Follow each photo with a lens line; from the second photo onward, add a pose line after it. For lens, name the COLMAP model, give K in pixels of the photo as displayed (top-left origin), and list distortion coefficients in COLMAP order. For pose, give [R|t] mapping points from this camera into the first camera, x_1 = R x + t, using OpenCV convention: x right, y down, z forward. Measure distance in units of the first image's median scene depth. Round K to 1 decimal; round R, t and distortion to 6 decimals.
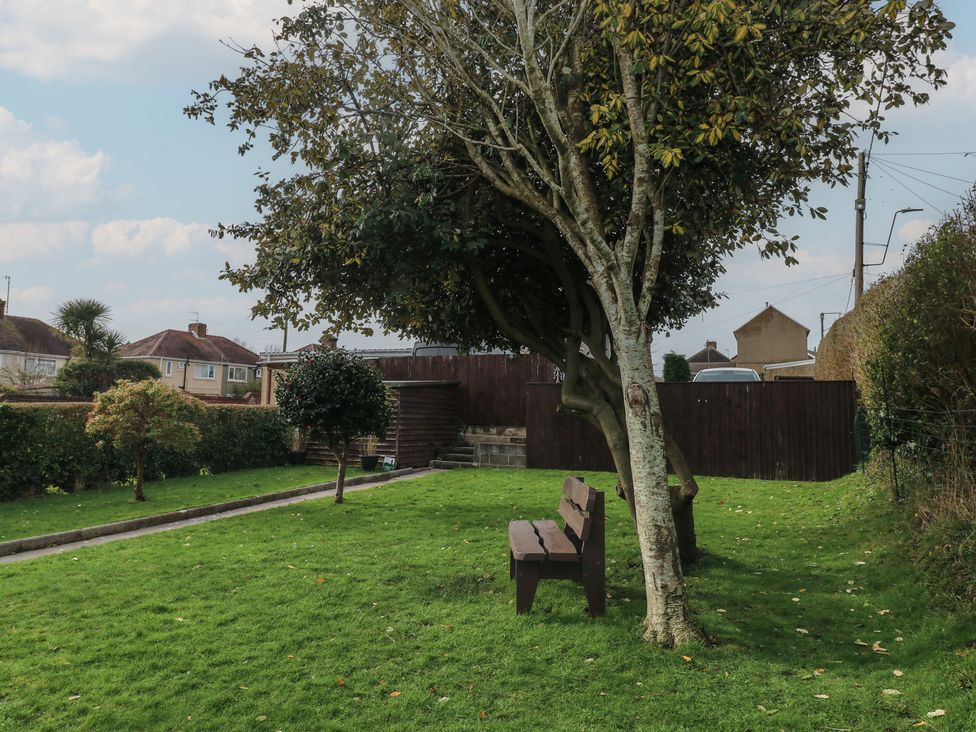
lens RADIAL K [[654.9, 0, 491.8], [0, 654.9, 358.6], [0, 0, 1]] dist [-0.000602, -0.001562]
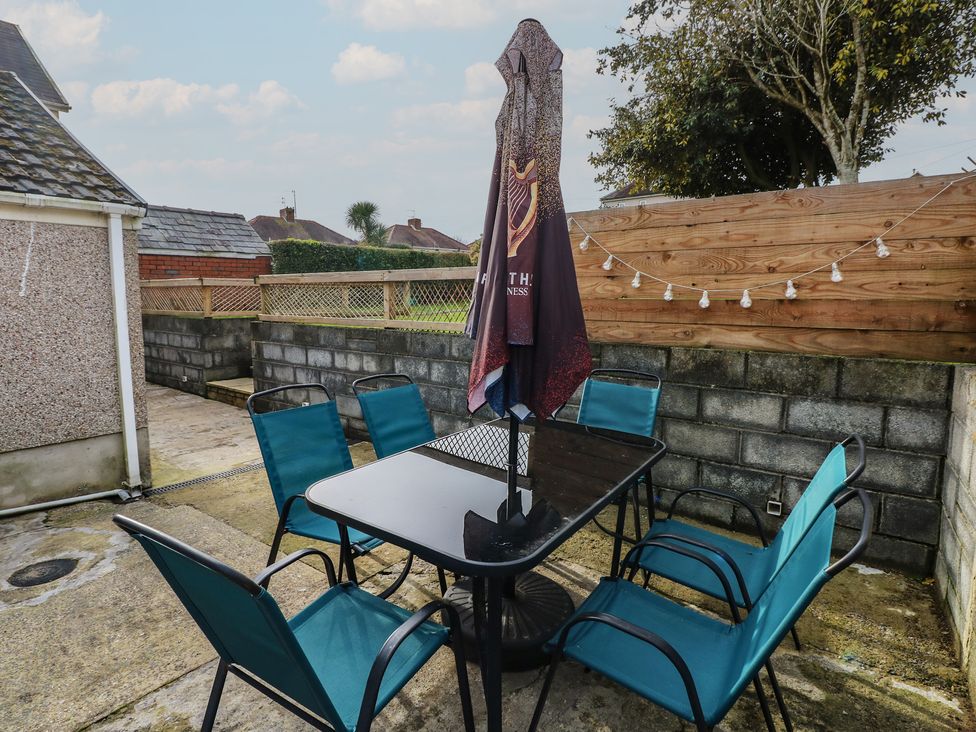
lens RADIAL K [[552.7, 0, 480.6], [0, 552.7, 366.6], [0, 0, 1]] dist [-0.000809, -0.011617]
pose [[0.968840, 0.011037, -0.247441, -0.427125], [0.041142, 0.977958, 0.204710, 0.159773], [0.244246, -0.208512, 0.947030, -0.953712]]
